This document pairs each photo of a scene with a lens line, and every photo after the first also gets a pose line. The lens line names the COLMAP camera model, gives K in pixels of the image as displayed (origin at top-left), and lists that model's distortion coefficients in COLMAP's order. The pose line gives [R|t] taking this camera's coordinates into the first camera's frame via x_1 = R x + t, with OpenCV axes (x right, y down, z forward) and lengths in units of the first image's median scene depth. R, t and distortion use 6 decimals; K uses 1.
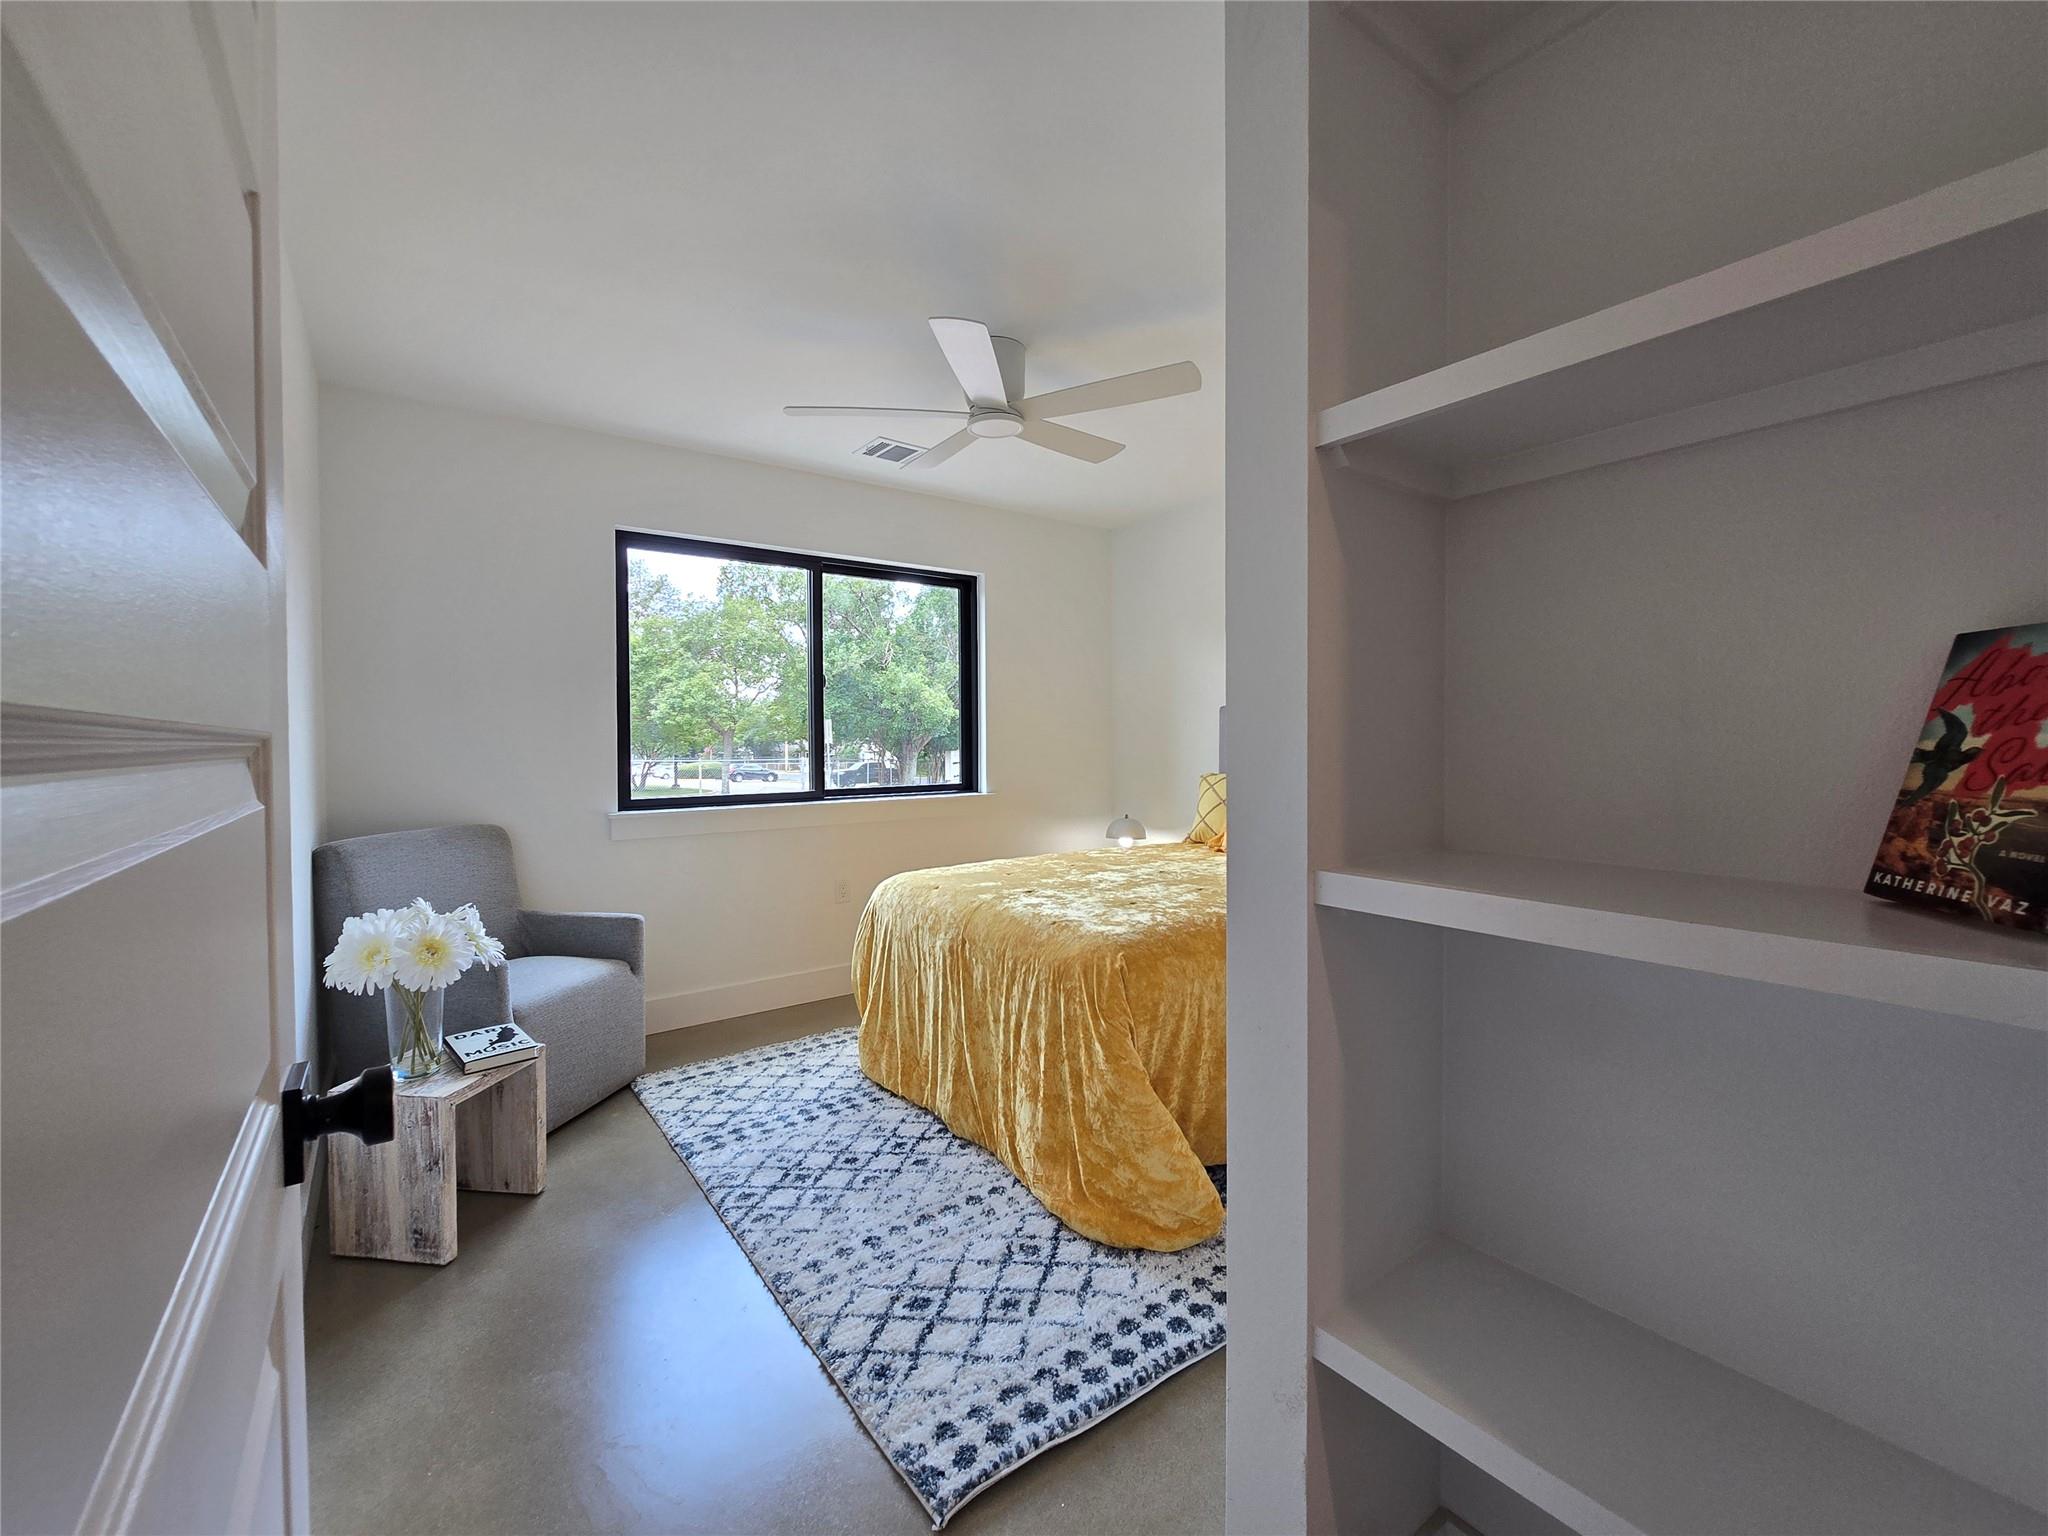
lens RADIAL K [[844.9, 0, 1026.1], [0, 844.9, 763.9], [0, 0, 1]] dist [-0.003493, -0.000028]
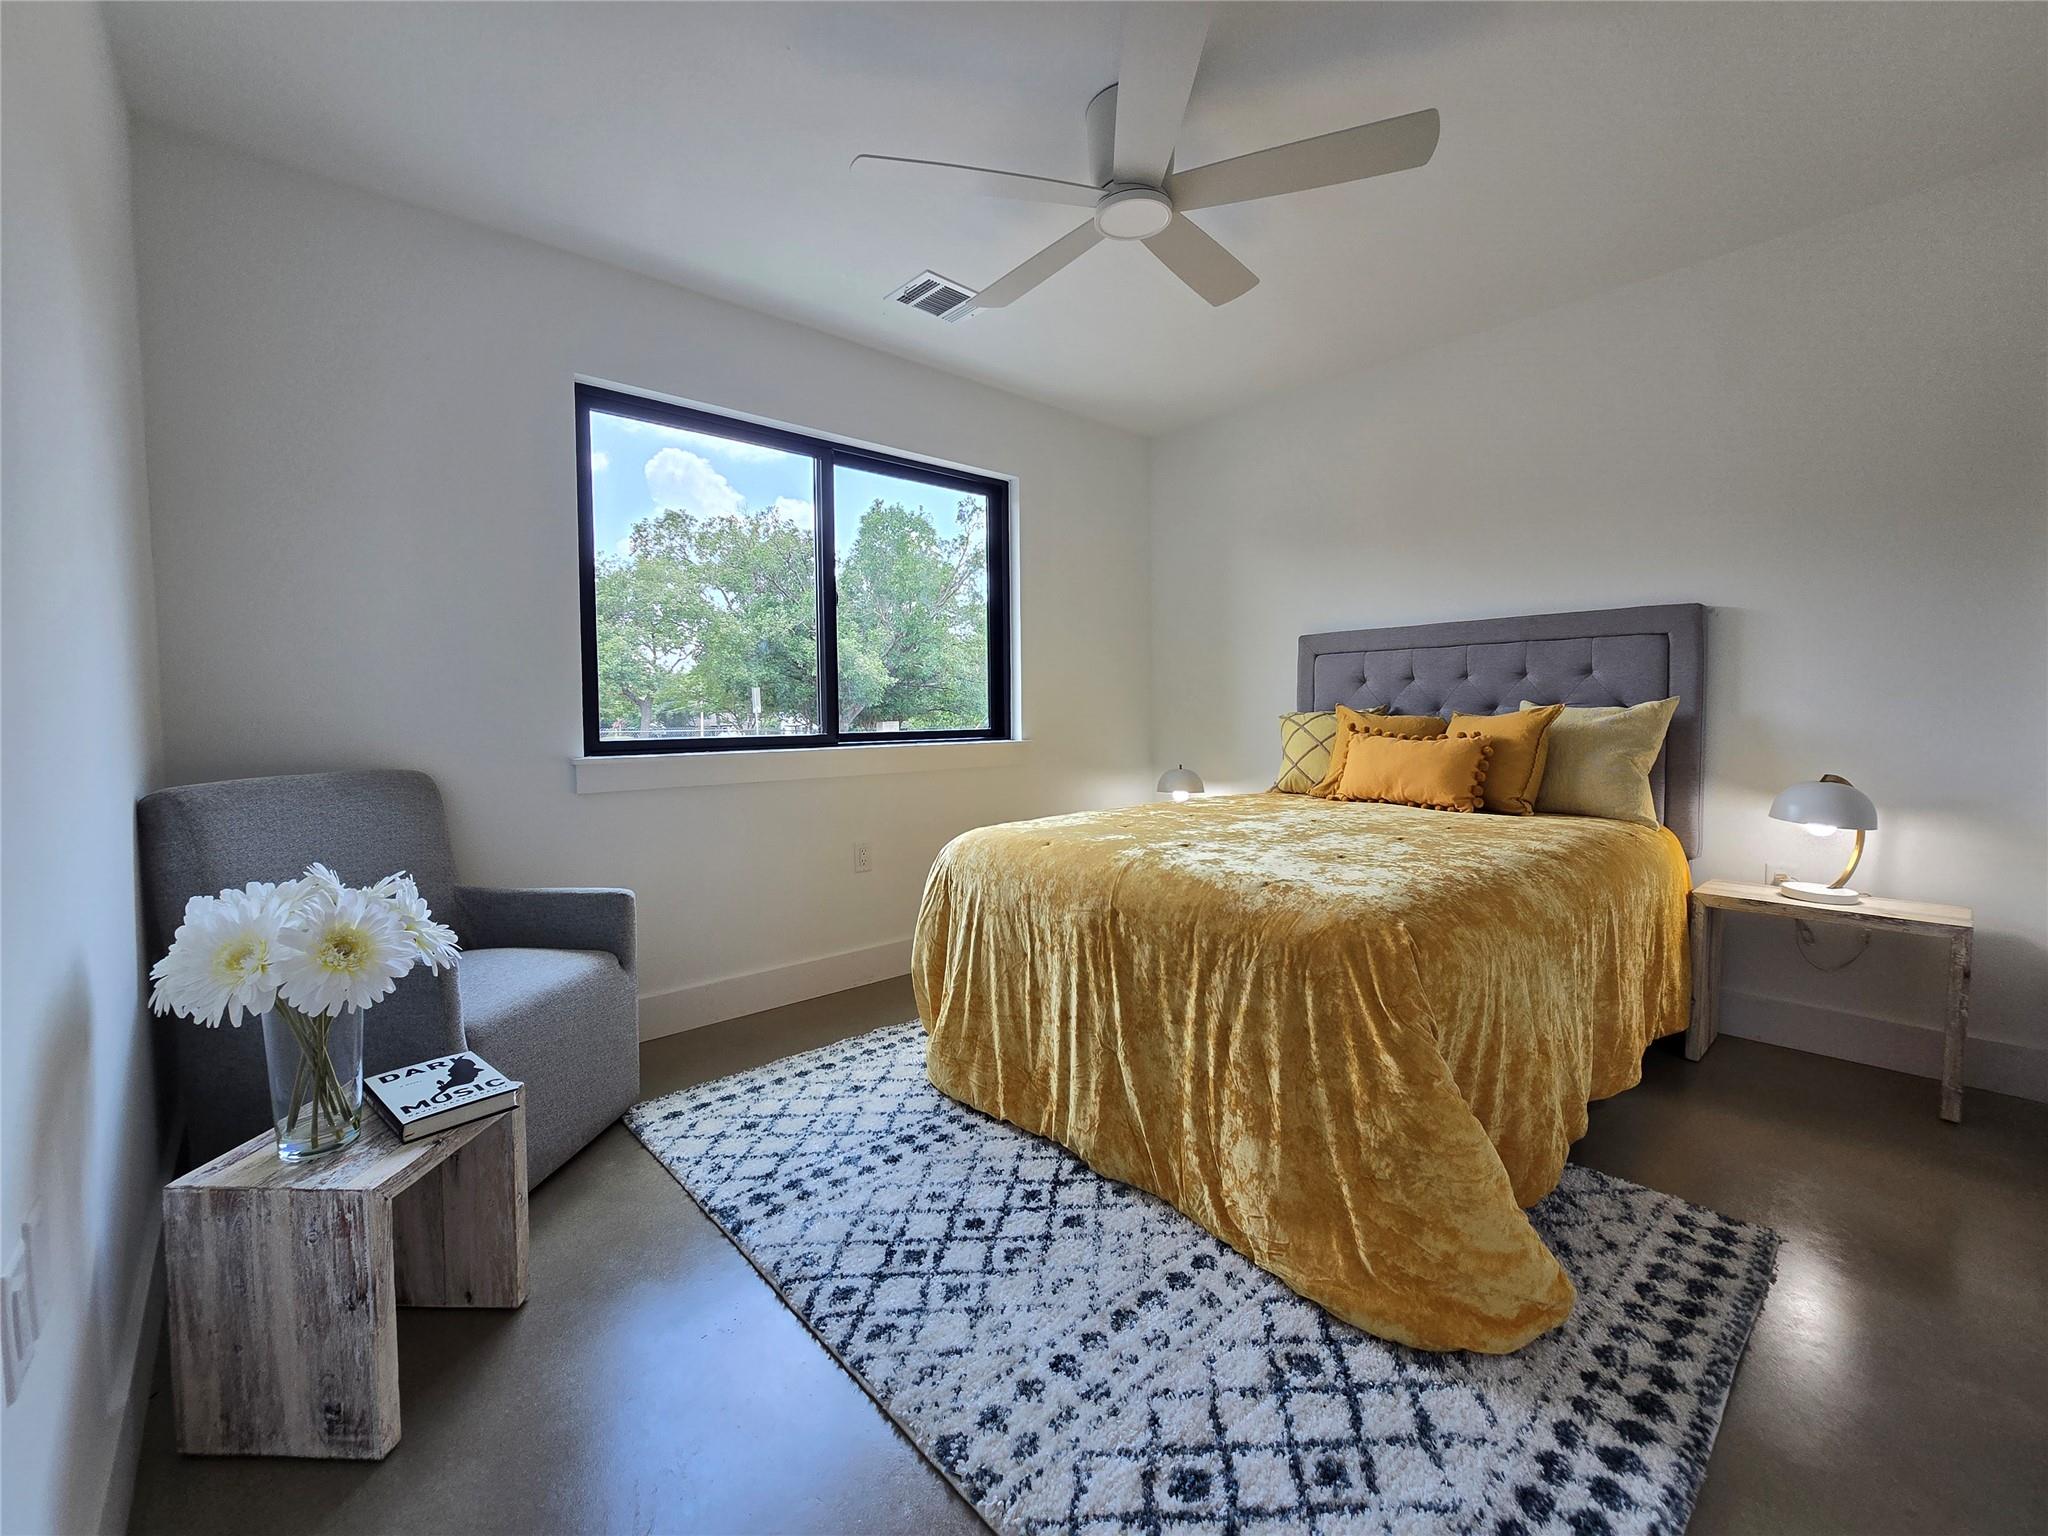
lens RADIAL K [[844.9, 0, 1023.1], [0, 844.9, 759.4], [0, 0, 1]] dist [-0.003493, -0.000028]
pose [[0.995814, -0.007867, 0.091061, -0.244573], [0.005684, 0.999691, 0.024208, 0.066448], [-0.091224, -0.023589, 0.995551, 0.318907]]
